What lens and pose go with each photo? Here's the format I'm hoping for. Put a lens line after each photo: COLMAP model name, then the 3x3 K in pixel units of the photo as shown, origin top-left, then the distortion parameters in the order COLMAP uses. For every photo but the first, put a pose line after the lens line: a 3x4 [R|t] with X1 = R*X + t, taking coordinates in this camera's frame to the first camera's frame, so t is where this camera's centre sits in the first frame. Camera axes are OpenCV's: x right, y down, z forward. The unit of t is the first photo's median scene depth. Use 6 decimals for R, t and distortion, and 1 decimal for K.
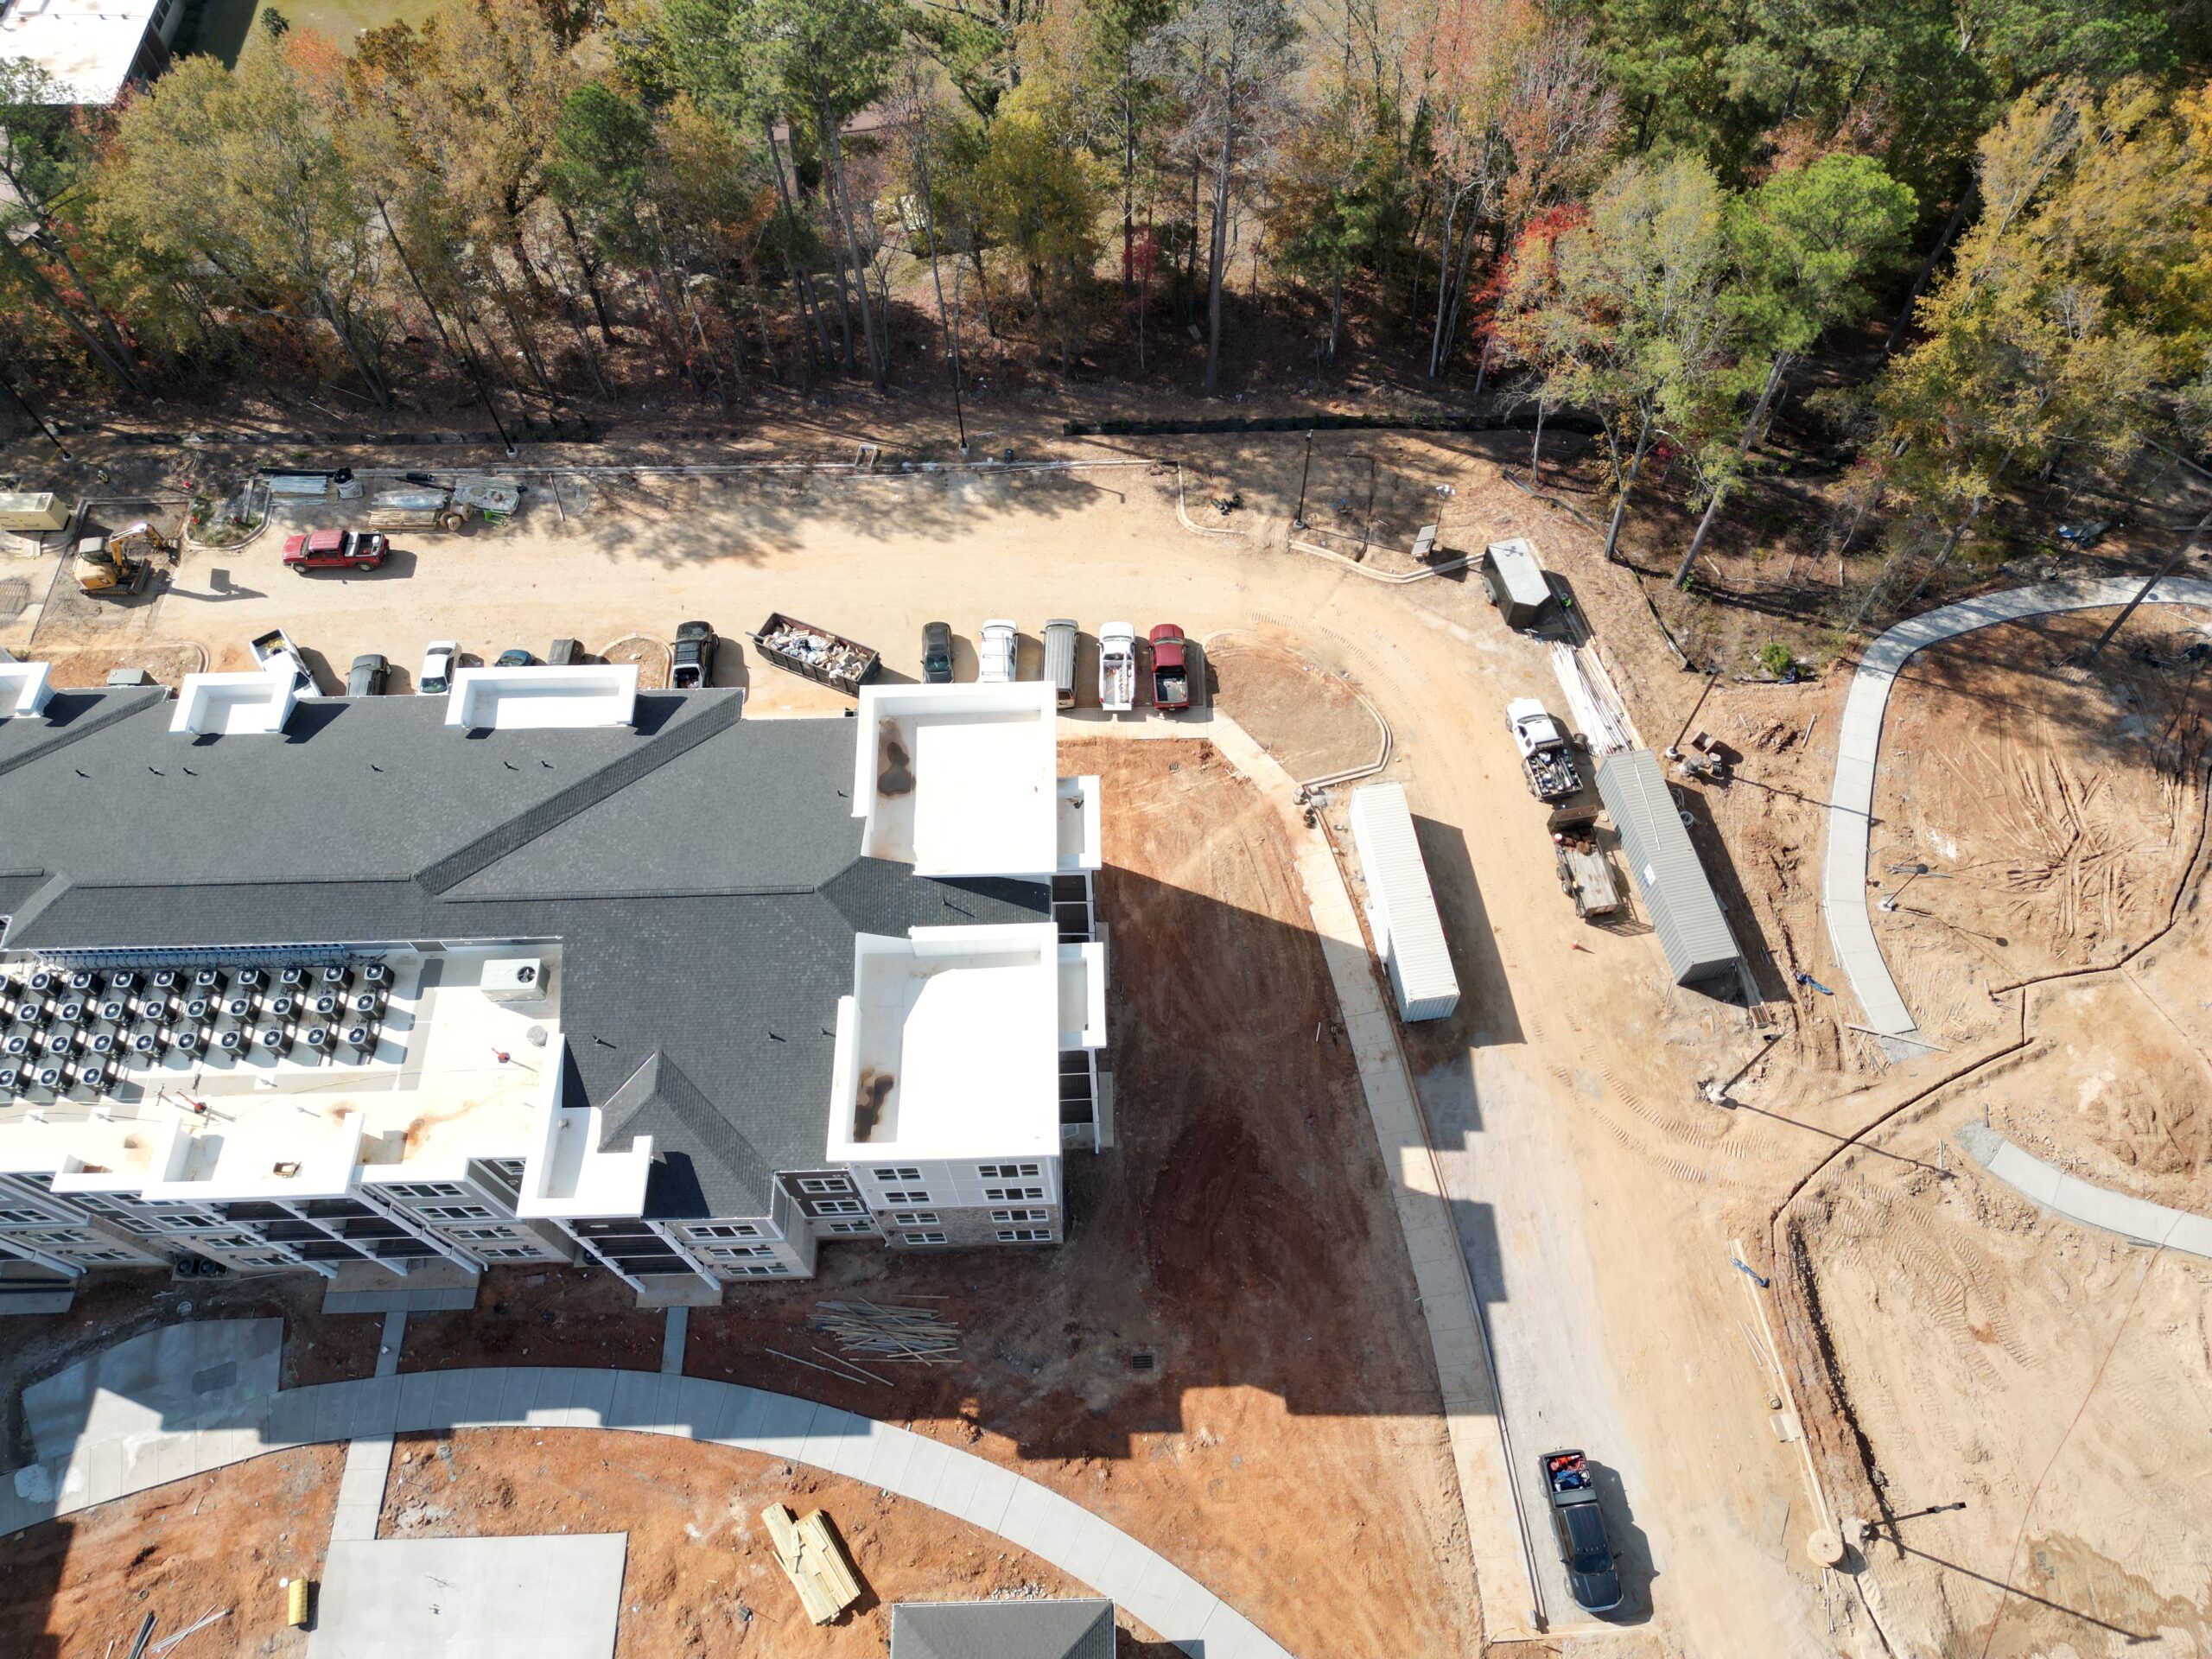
lens RADIAL K [[1558.0, 0, 1078.1], [0, 1558.0, 831.3], [0, 0, 1]] dist [0.100043, -0.100524]
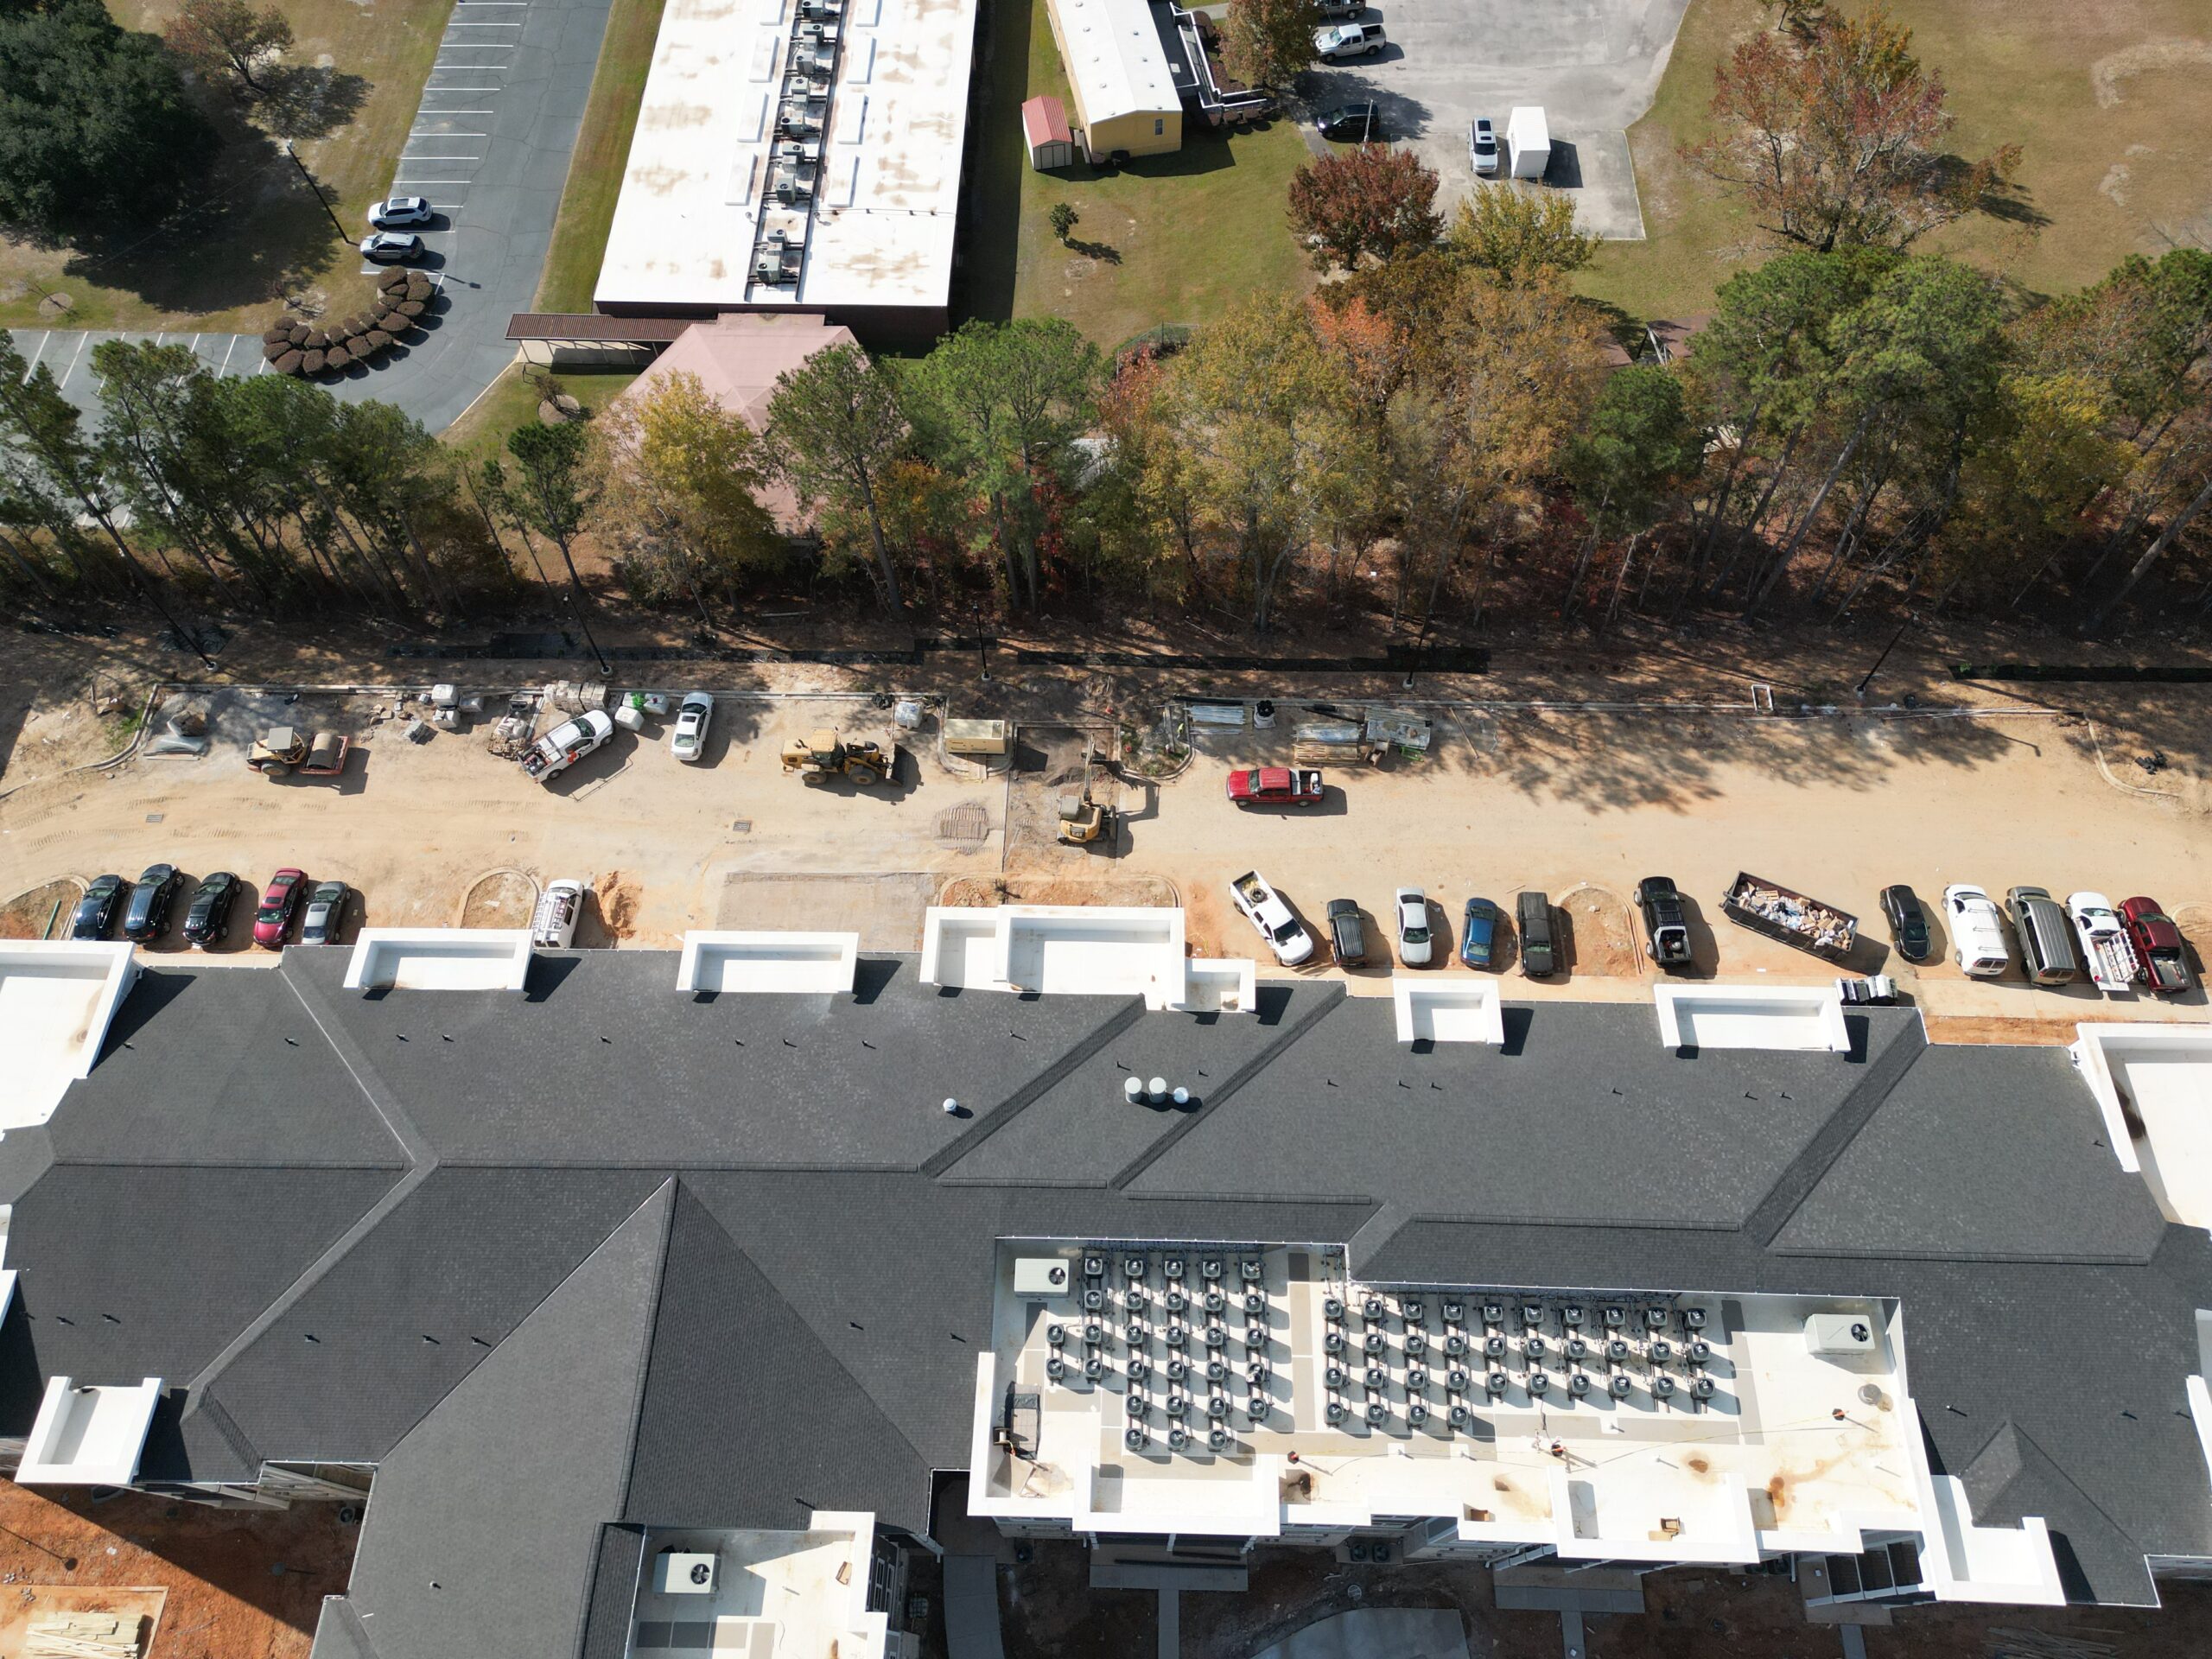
lens RADIAL K [[1558.0, 0, 1078.1], [0, 1558.0, 831.3], [0, 0, 1]] dist [0.100043, -0.100524]
pose [[0.999219, 0.038430, -0.009167, -0.578080], [-0.038372, 0.999243, 0.006438, -0.147529], [0.009407, -0.006081, 0.999937, -0.017153]]
